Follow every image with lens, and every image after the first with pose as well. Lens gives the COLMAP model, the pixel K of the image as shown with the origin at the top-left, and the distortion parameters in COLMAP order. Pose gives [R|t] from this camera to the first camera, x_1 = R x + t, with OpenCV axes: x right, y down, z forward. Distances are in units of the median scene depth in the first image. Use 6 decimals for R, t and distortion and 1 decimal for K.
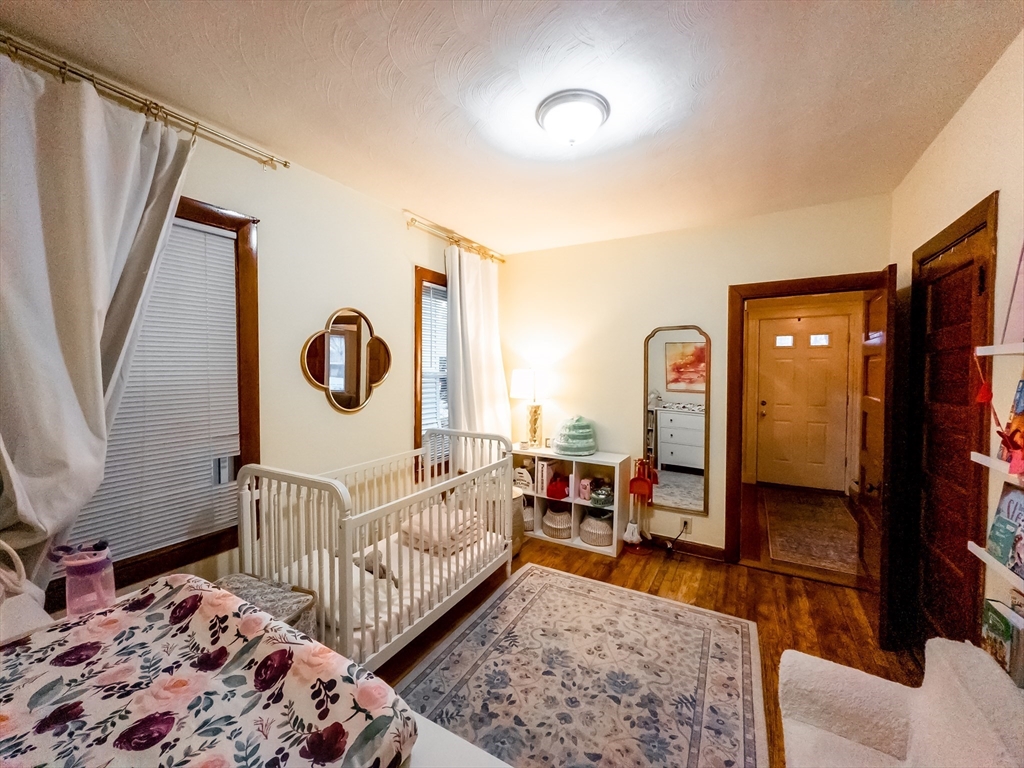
lens RADIAL K [[408.3, 0, 510.2], [0, 408.3, 383.2], [0, 0, 1]] dist [-0.000379, -0.000007]
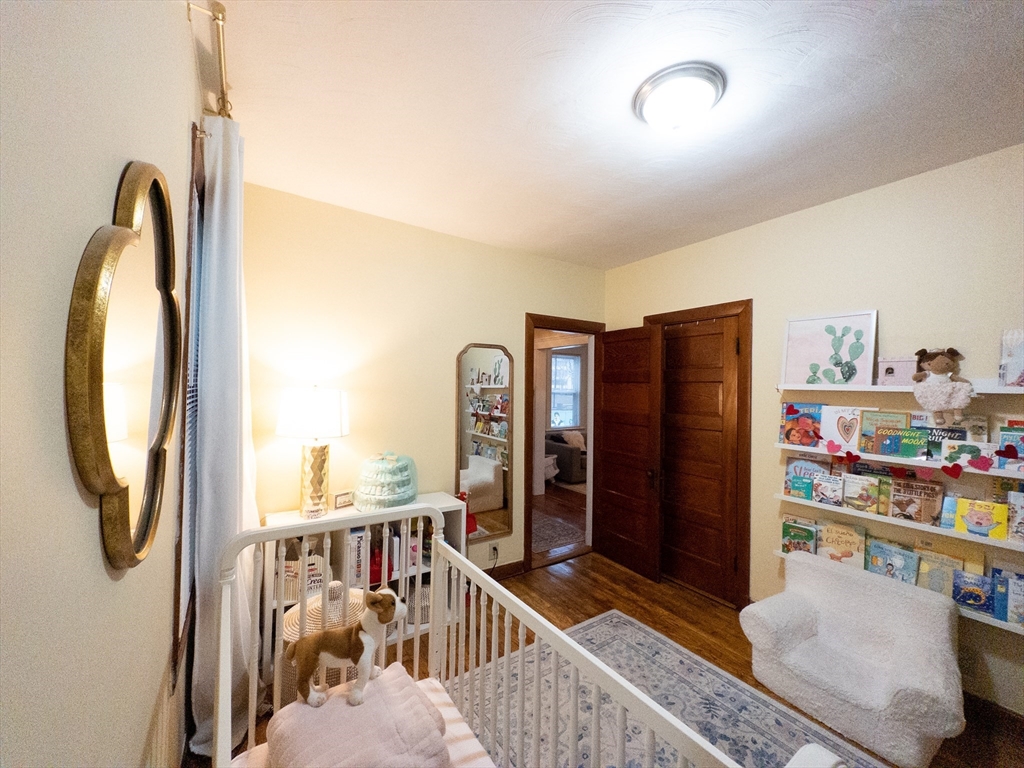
lens RADIAL K [[406.0, 0, 512.0], [0, 406.0, 384.0], [0, 0, 1]] dist [-0.000101, -0.000020]
pose [[0.436338, 0.011458, 0.899710, -0.683593], [0.009320, 0.999808, -0.017253, -0.049166], [-0.899734, 0.015914, 0.436148, 0.875770]]
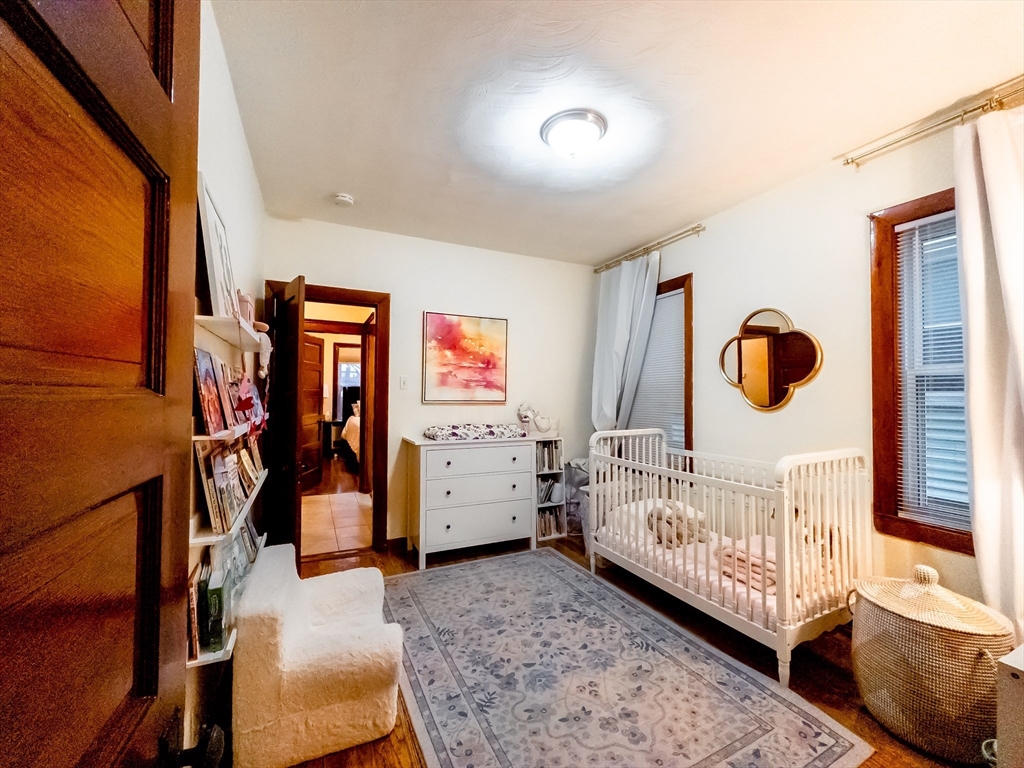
lens RADIAL K [[413.0, 0, 510.2], [0, 413.0, 383.3], [0, 0, 1]] dist [-0.000226, 0.000049]
pose [[-0.564357, -0.021492, -0.825251, 1.069302], [-0.034310, 0.999408, -0.002564, 0.035896], [0.824817, 0.026867, -0.564761, 1.388787]]
